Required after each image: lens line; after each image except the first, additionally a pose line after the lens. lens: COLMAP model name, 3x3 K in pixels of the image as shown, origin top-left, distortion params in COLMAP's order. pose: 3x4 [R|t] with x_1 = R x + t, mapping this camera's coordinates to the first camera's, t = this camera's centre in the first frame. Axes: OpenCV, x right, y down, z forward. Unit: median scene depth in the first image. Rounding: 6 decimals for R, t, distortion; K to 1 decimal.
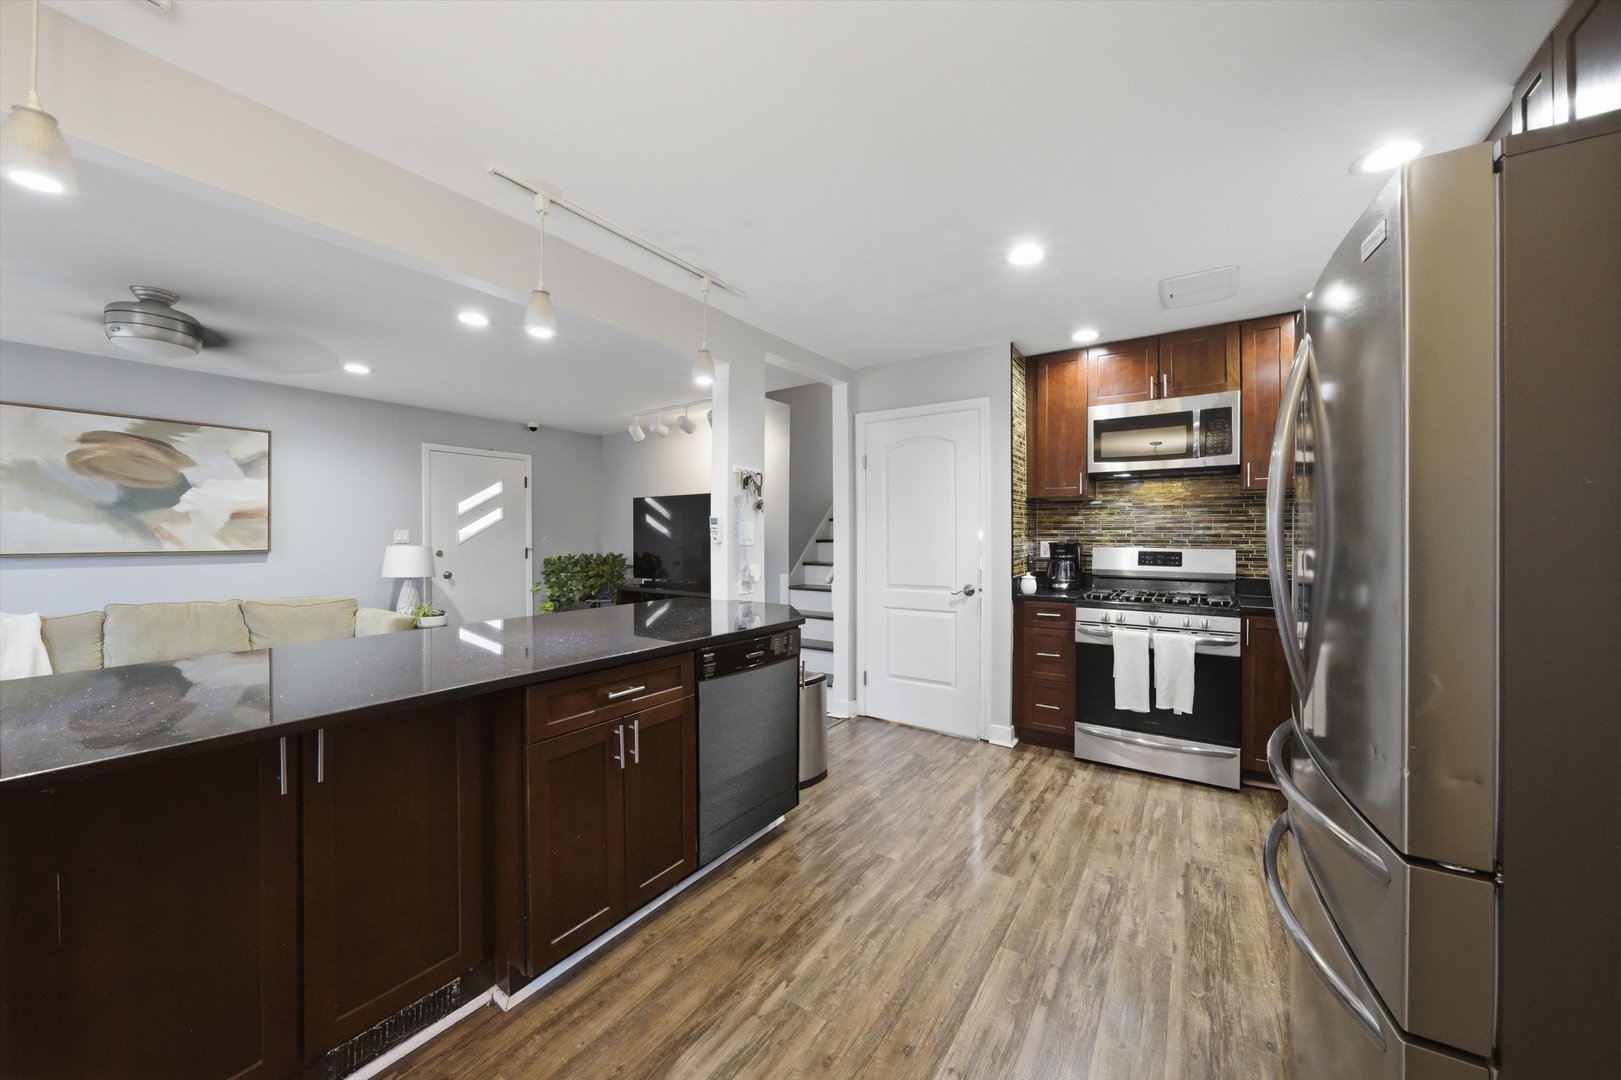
lens RADIAL K [[580.9, 0, 807.0], [0, 580.9, 537.3], [0, 0, 1]] dist [-0.007560, 0.000403]
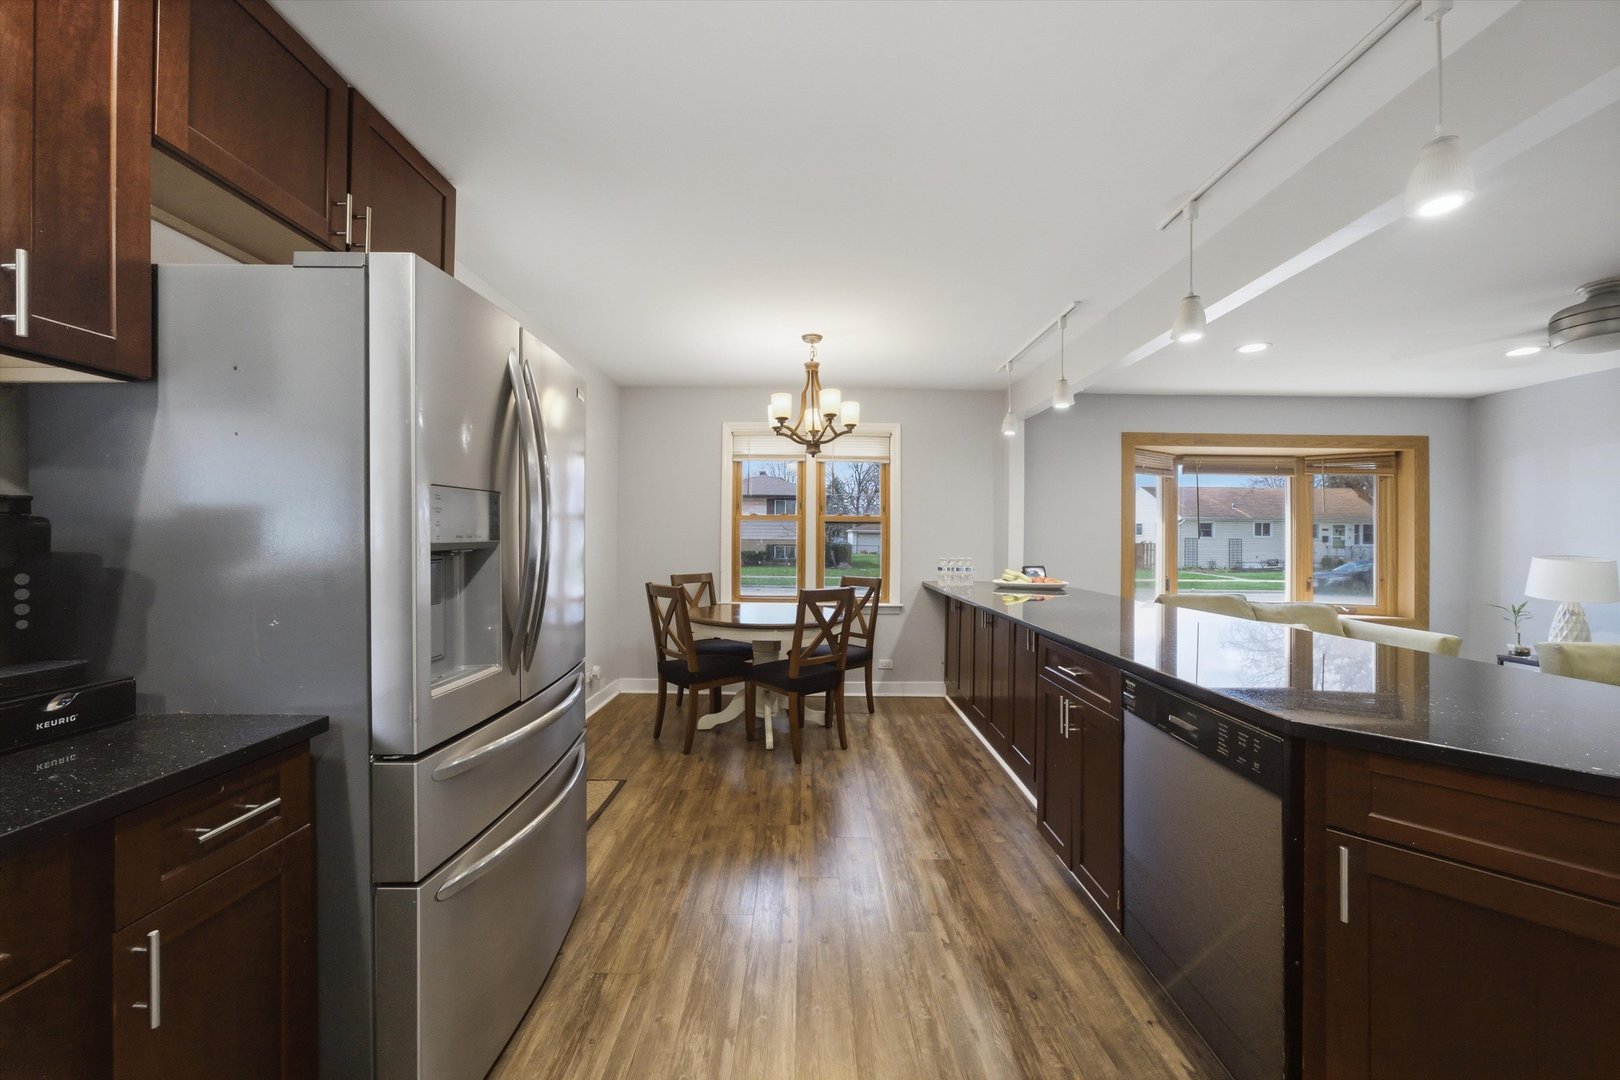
lens RADIAL K [[580.5, 0, 806.5], [0, 580.5, 537.3], [0, 0, 1]] dist [-0.007560, 0.000403]
pose [[-0.825152, -0.005799, -0.564882, 0.397606], [-0.009399, 0.999950, 0.003464, 0.002741], [0.564833, 0.008168, -0.825165, 0.865338]]
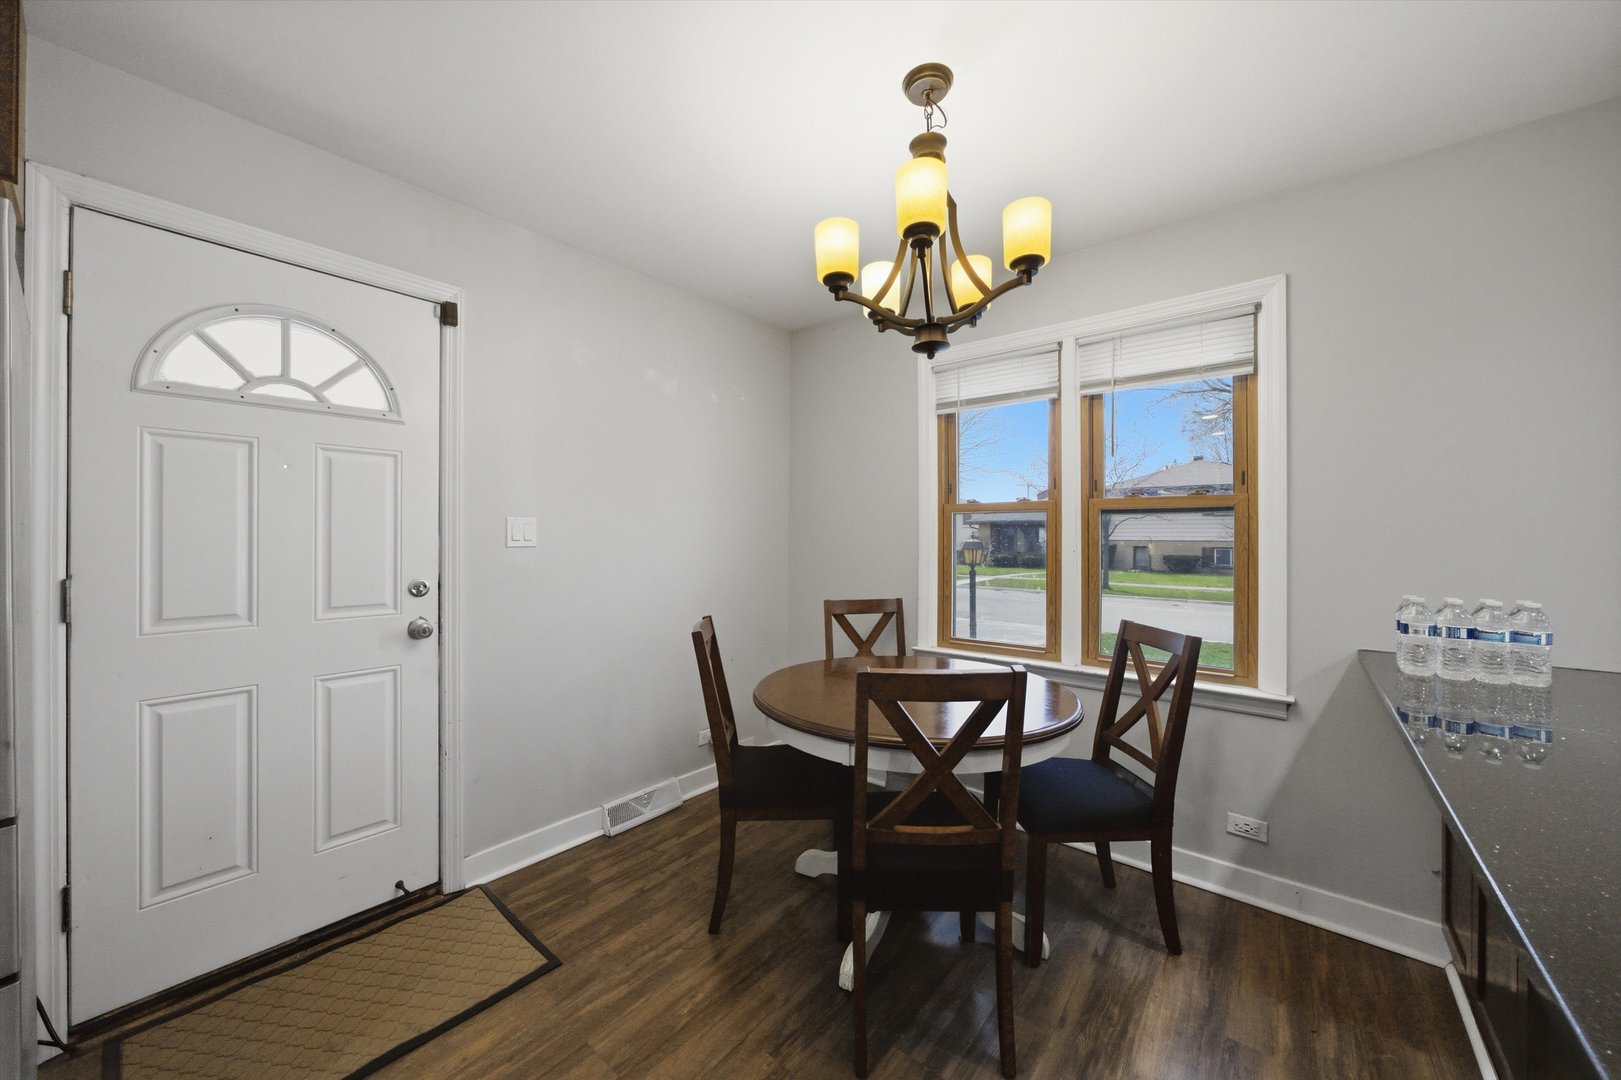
lens RADIAL K [[580.9, 0, 807.0], [0, 580.9, 537.3], [0, 0, 1]] dist [-0.007560, 0.000403]
pose [[-0.996440, -0.001584, 0.084287, -0.143611], [-0.001202, 0.999989, 0.004579, -0.000499], [-0.084293, 0.004461, -0.996431, 0.466898]]
